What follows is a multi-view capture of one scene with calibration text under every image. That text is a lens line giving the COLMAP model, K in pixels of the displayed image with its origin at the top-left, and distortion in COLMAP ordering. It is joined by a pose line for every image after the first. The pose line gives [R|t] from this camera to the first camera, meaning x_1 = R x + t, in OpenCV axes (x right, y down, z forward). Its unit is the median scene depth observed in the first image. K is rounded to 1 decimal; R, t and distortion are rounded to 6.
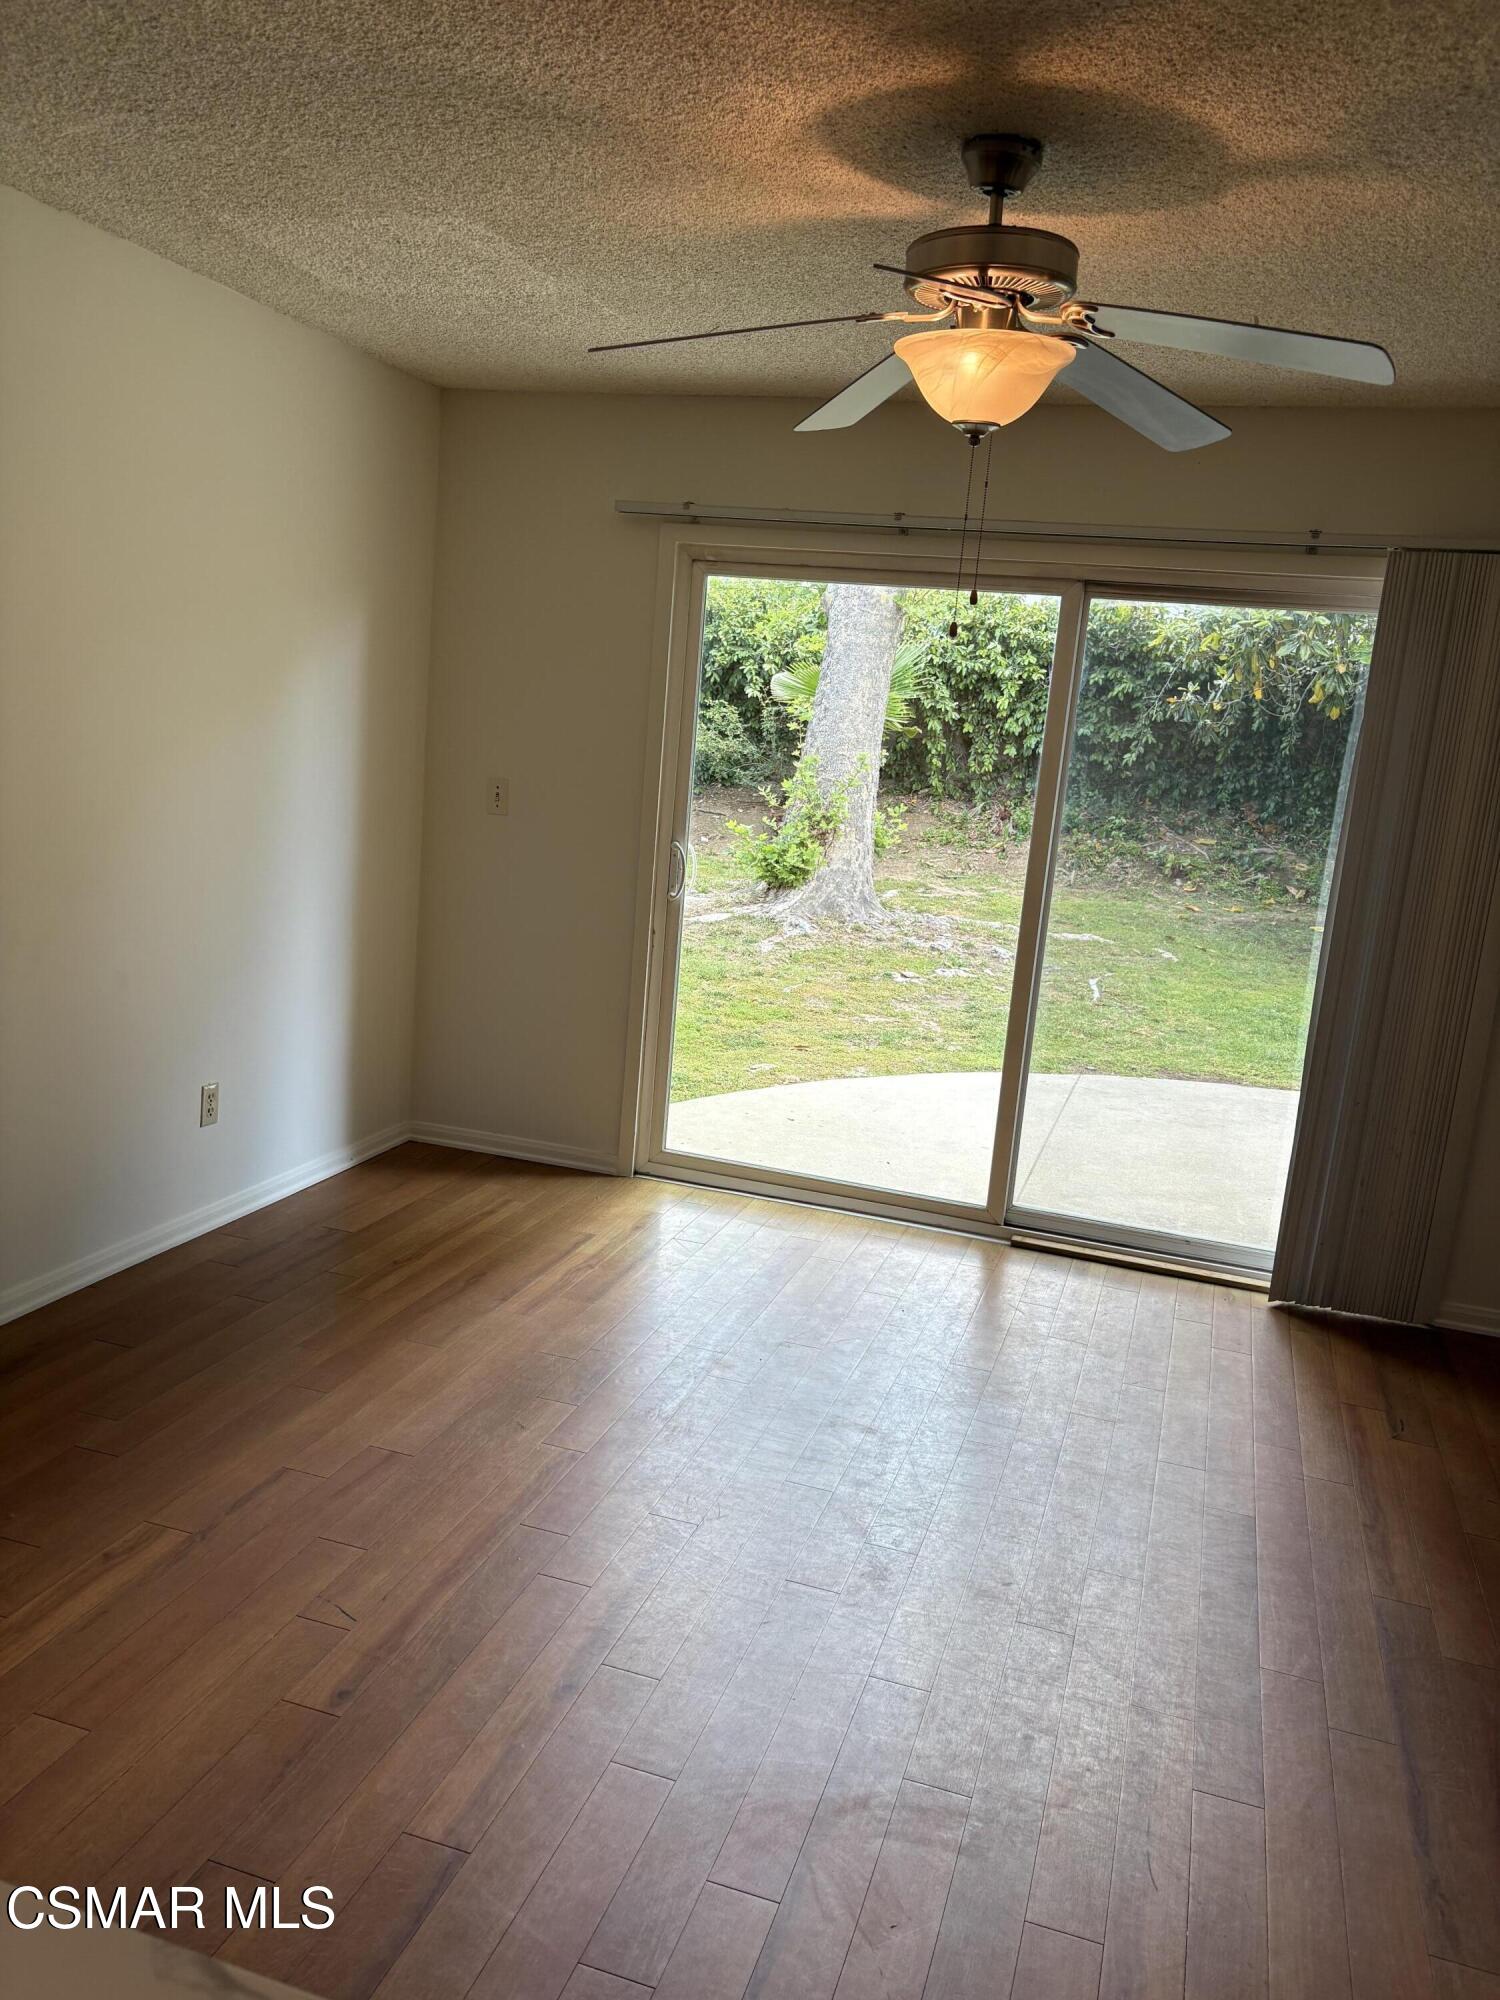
lens RADIAL K [[1505.1, 0, 741.4], [0, 1505.1, 995.3], [0, 0, 1]] dist [0.016256, -0.022519]
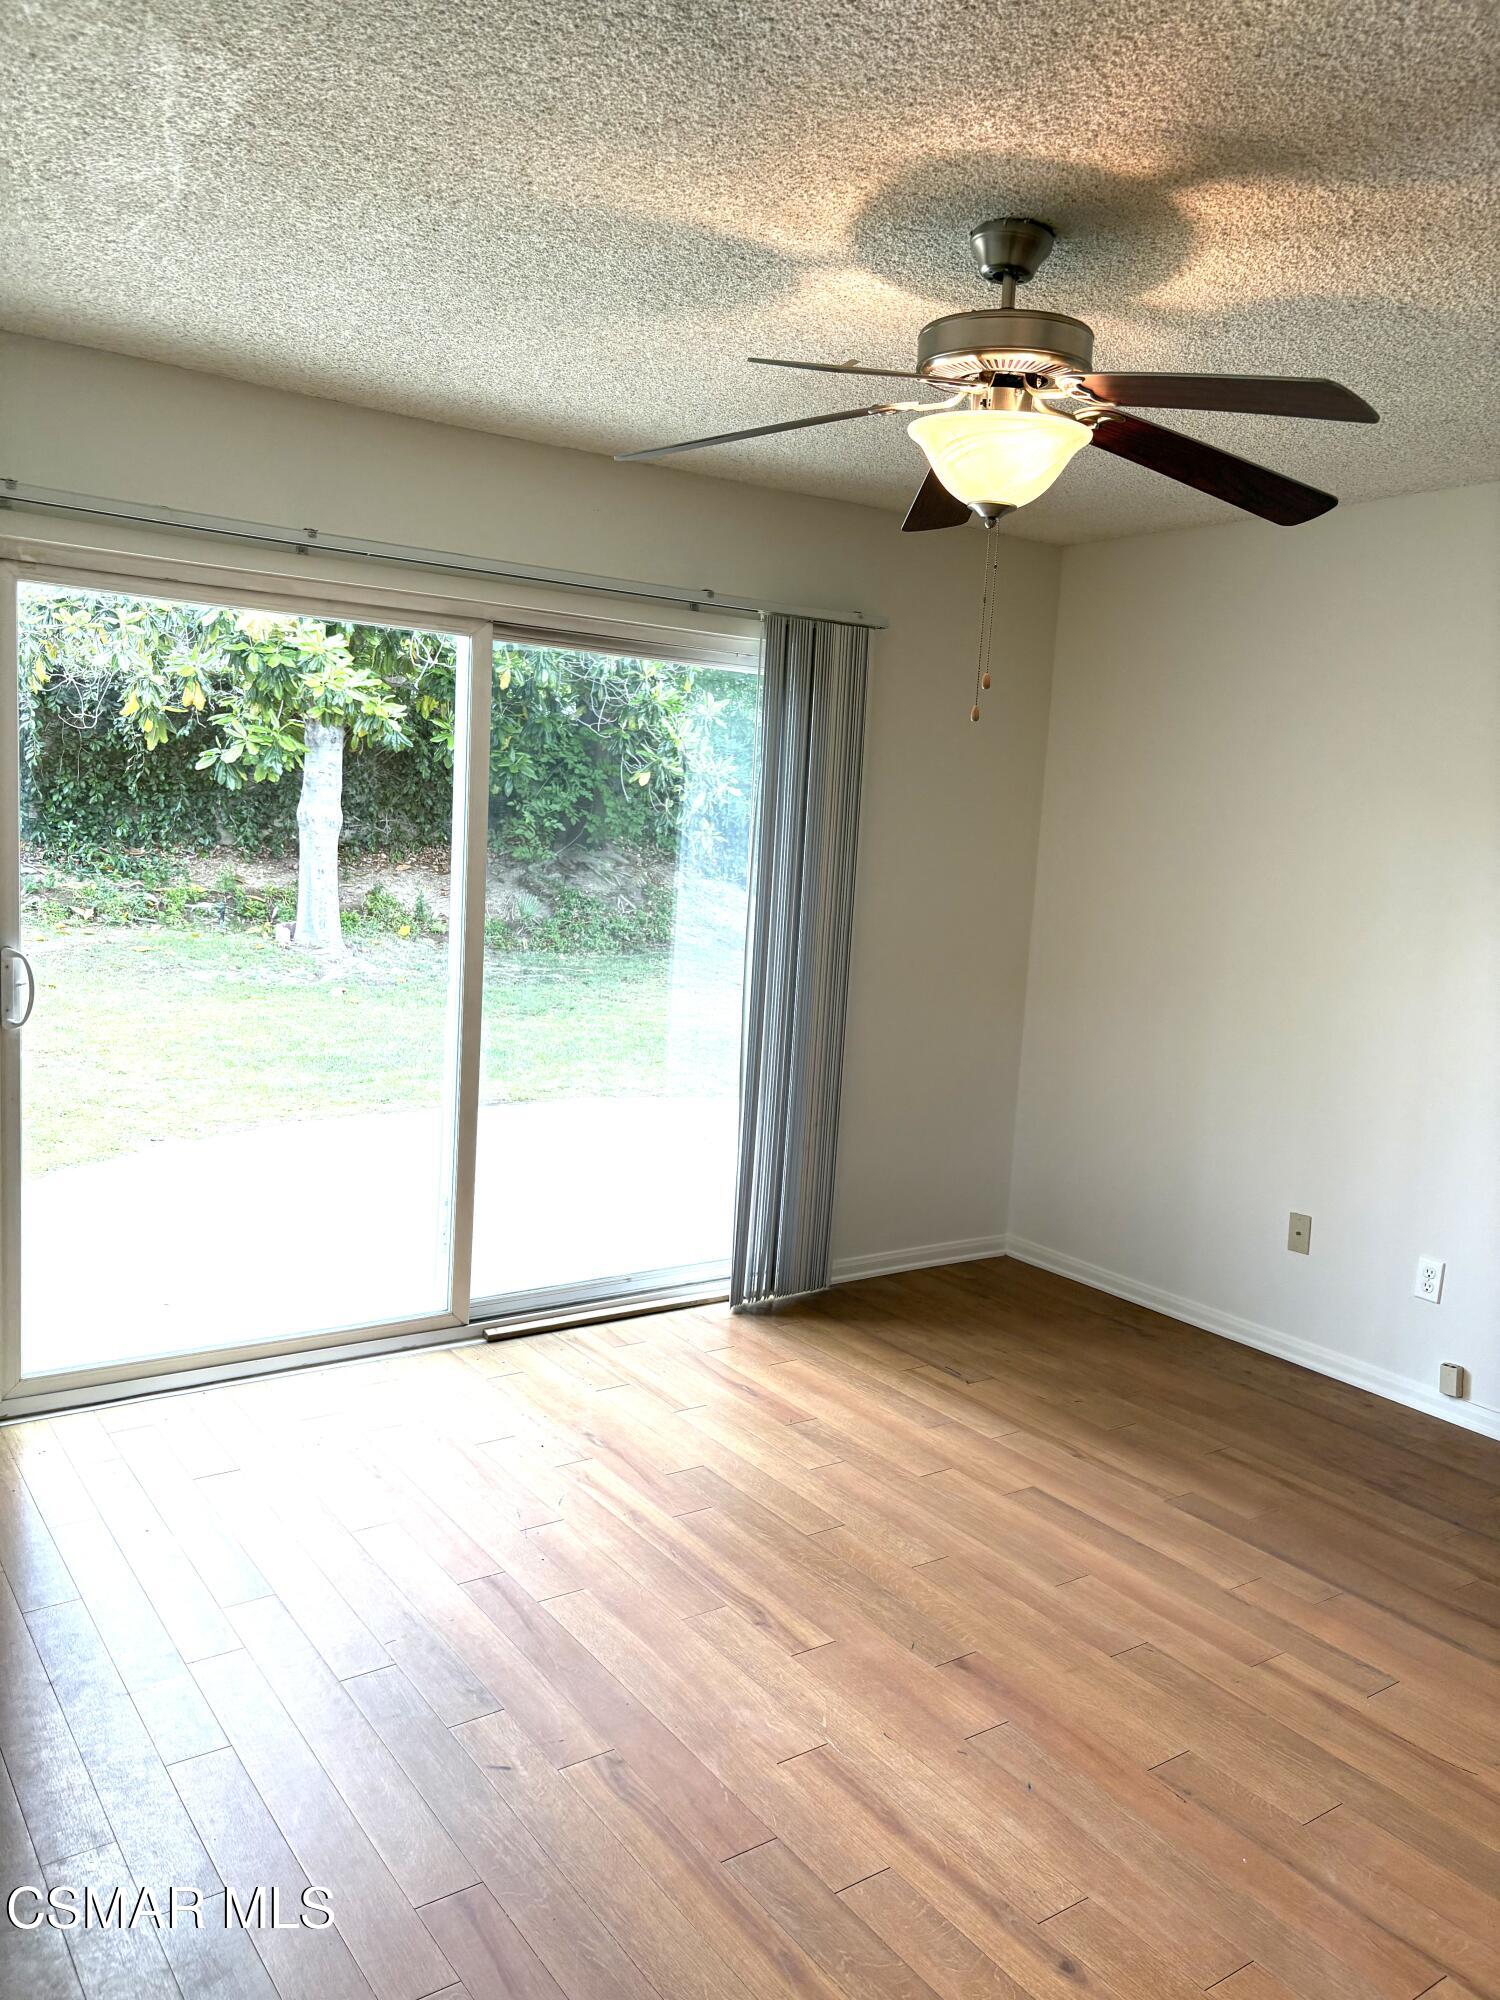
lens RADIAL K [[1505.1, 0, 756.4], [0, 1505.1, 1002.6], [0, 0, 1]] dist [0.016256, -0.022519]
pose [[0.599372, -0.150706, 0.786156, -0.412481], [0.143207, 0.986460, 0.079923, -0.087581], [-0.787557, 0.064679, 0.612839, 0.294249]]
